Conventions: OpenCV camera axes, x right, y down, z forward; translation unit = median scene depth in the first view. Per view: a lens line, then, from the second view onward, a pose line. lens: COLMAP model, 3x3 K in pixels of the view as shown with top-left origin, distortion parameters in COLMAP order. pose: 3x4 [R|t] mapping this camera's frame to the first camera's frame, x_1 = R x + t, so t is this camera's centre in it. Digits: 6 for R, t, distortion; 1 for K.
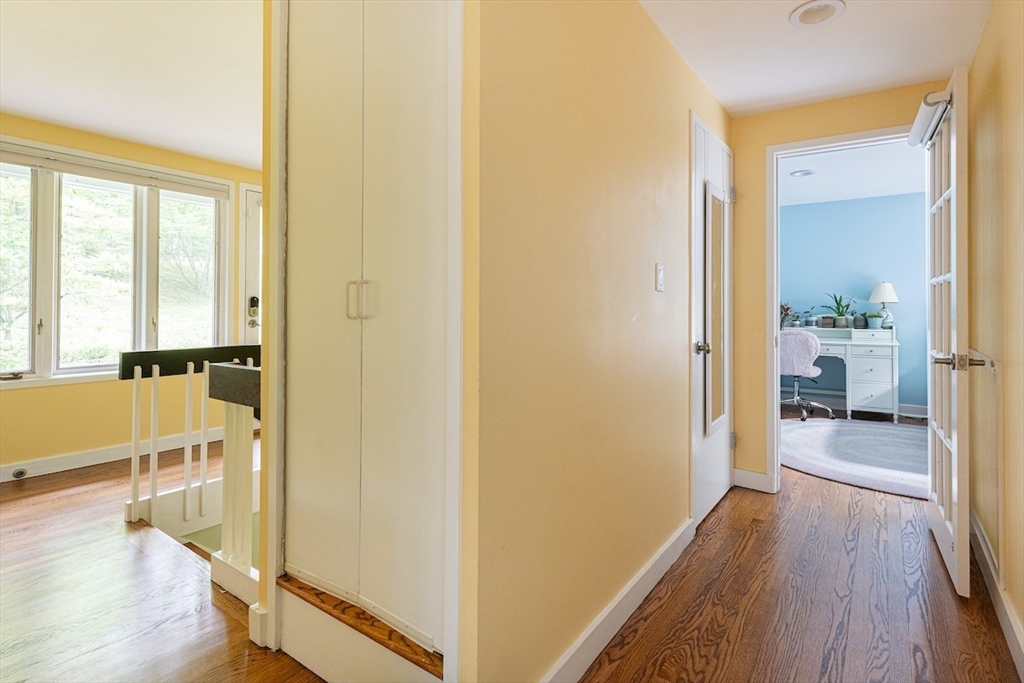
lens RADIAL K [[482.8, 0, 536.8], [0, 482.8, 304.5], [0, 0, 1]] dist [0.003106, -0.001473]
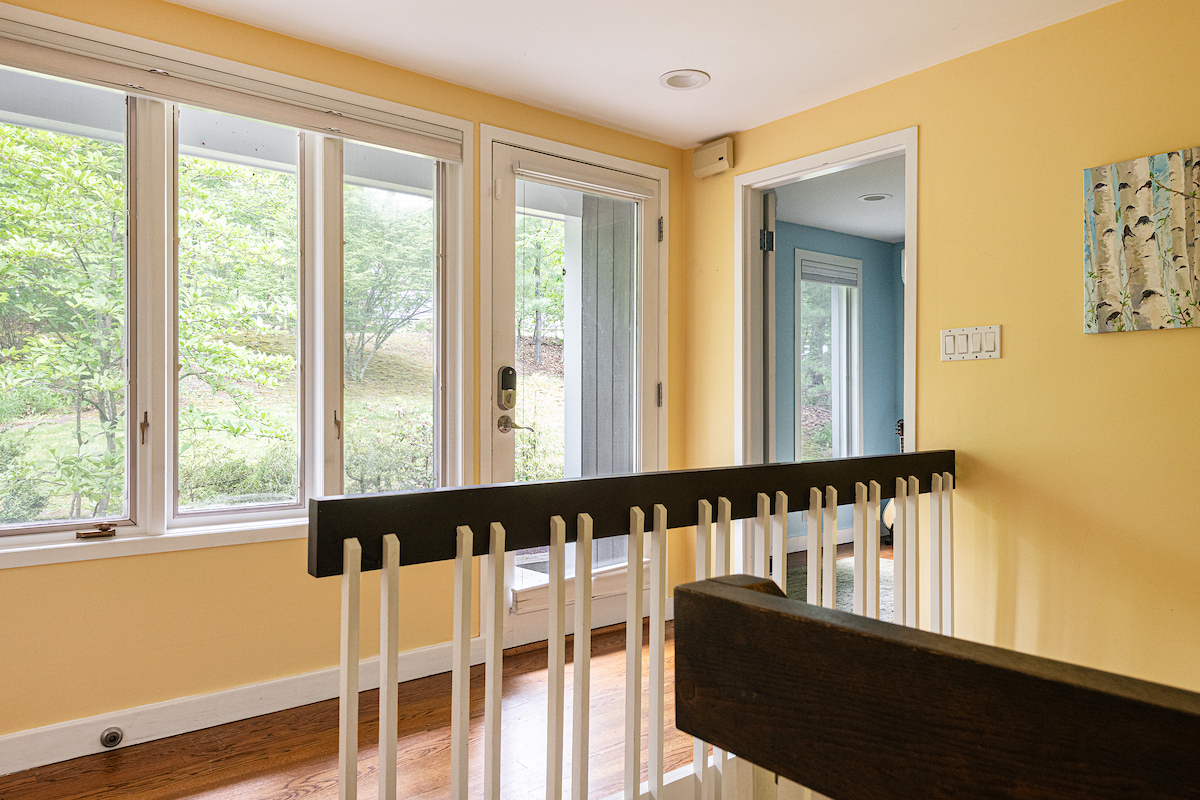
lens RADIAL K [[818.5, 0, 597.6], [0, 818.5, 401.4], [0, 0, 1]] dist [0.027995, -0.017922]
pose [[0.952703, -0.004930, -0.303864, -0.345524], [0.007194, 0.999954, 0.006332, 0.017323], [0.303819, -0.008218, 0.952694, 0.352580]]
